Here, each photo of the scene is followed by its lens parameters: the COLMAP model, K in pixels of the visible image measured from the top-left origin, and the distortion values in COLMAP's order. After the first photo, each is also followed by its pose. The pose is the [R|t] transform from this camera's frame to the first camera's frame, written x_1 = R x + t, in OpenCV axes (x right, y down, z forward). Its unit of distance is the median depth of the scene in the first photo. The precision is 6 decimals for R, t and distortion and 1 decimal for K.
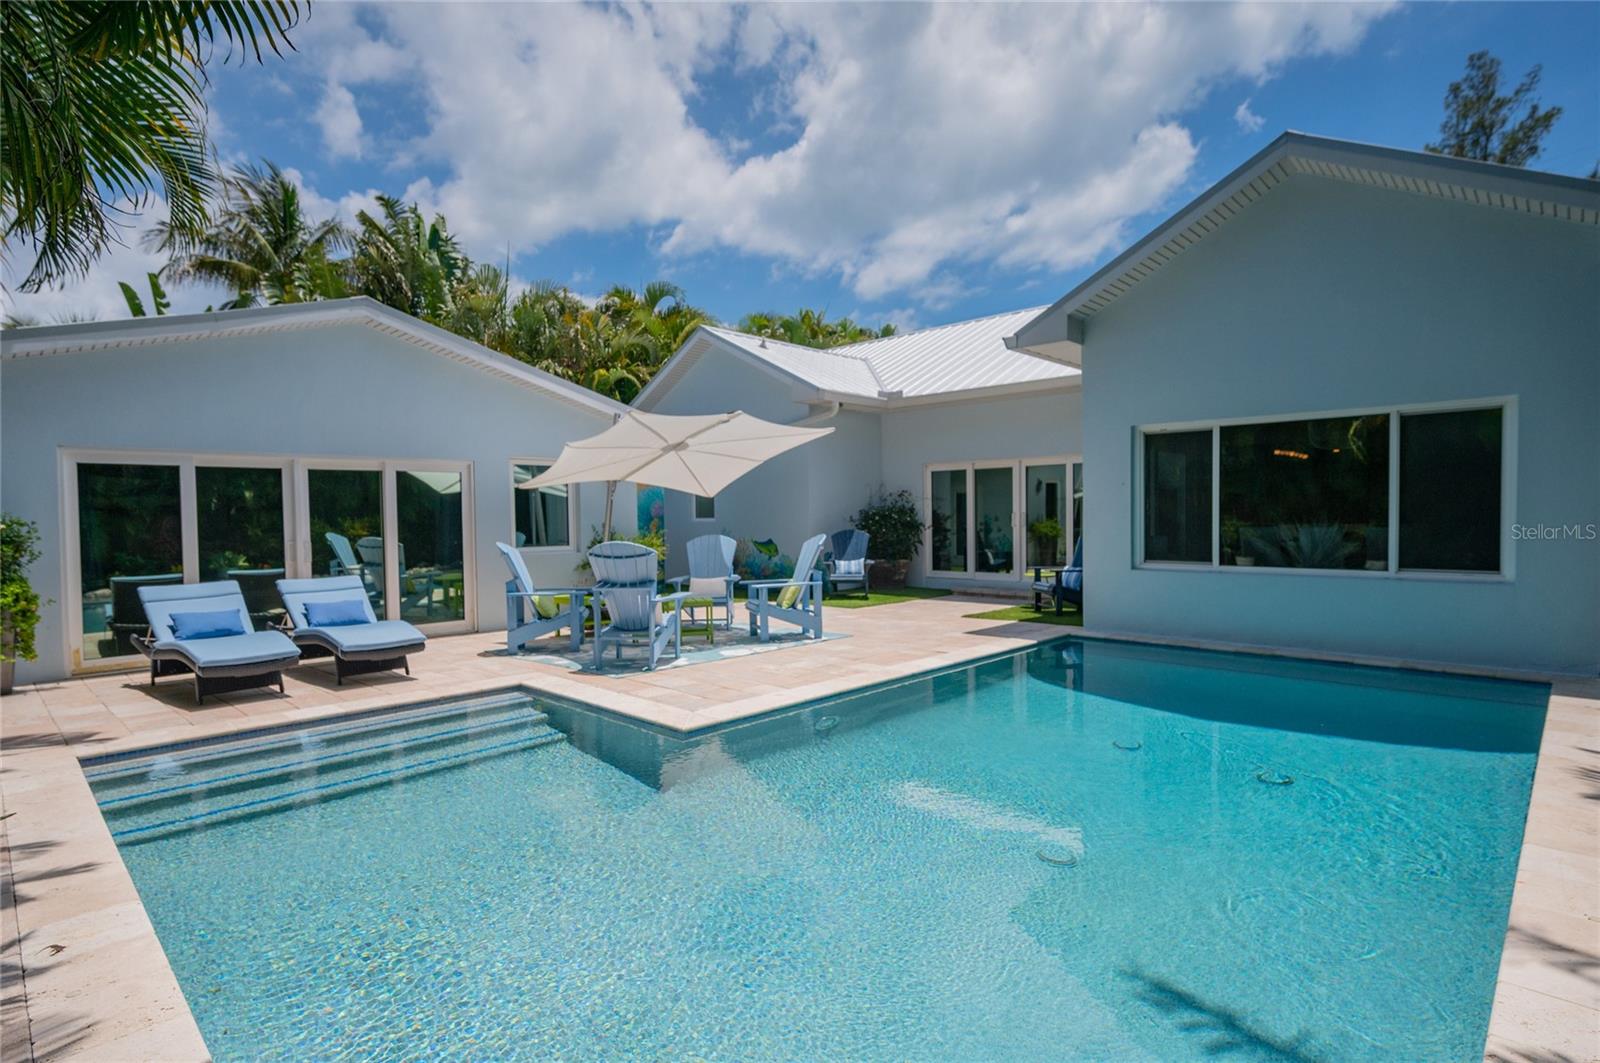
lens RADIAL K [[724.7, 0, 843.3], [0, 724.7, 513.4], [0, 0, 1]] dist [-0.003720, -0.000276]
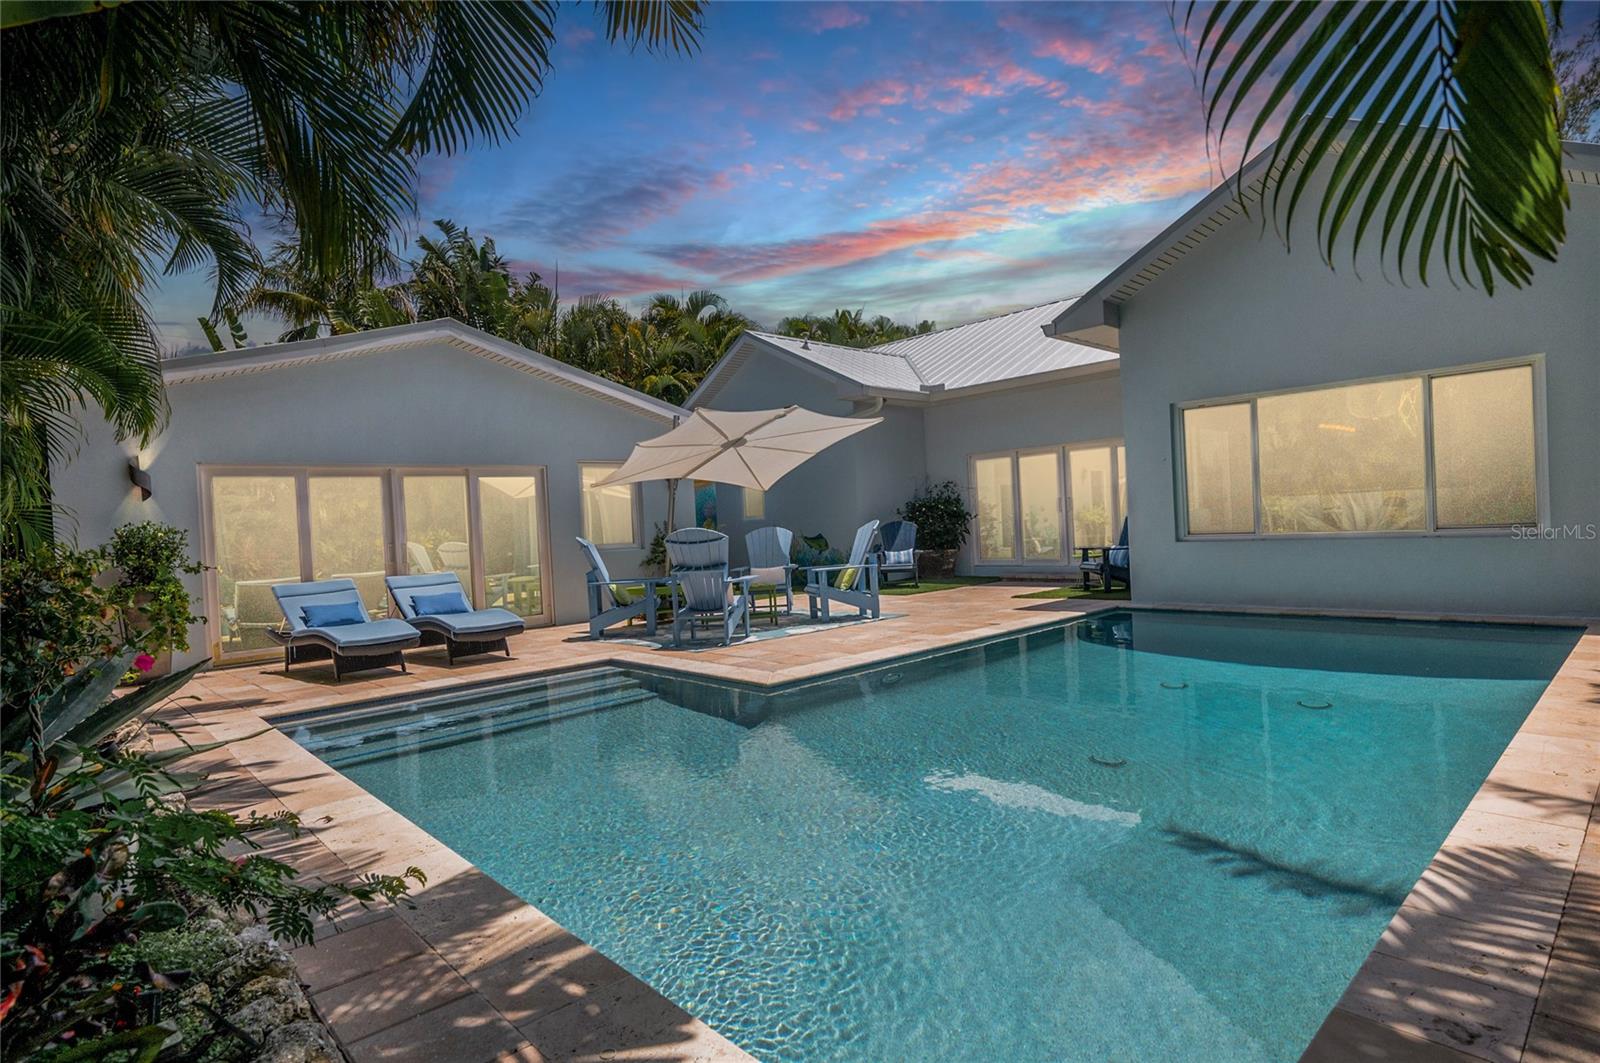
lens RADIAL K [[848.2, 0, 811.4], [0, 848.2, 536.0], [0, 0, 1]] dist [-0.004418, 0.002828]
pose [[0.997654, -0.036766, -0.057740, -0.053572], [0.035638, 0.999155, -0.020461, 0.076617], [0.058444, 0.018355, 0.998122, -0.244438]]
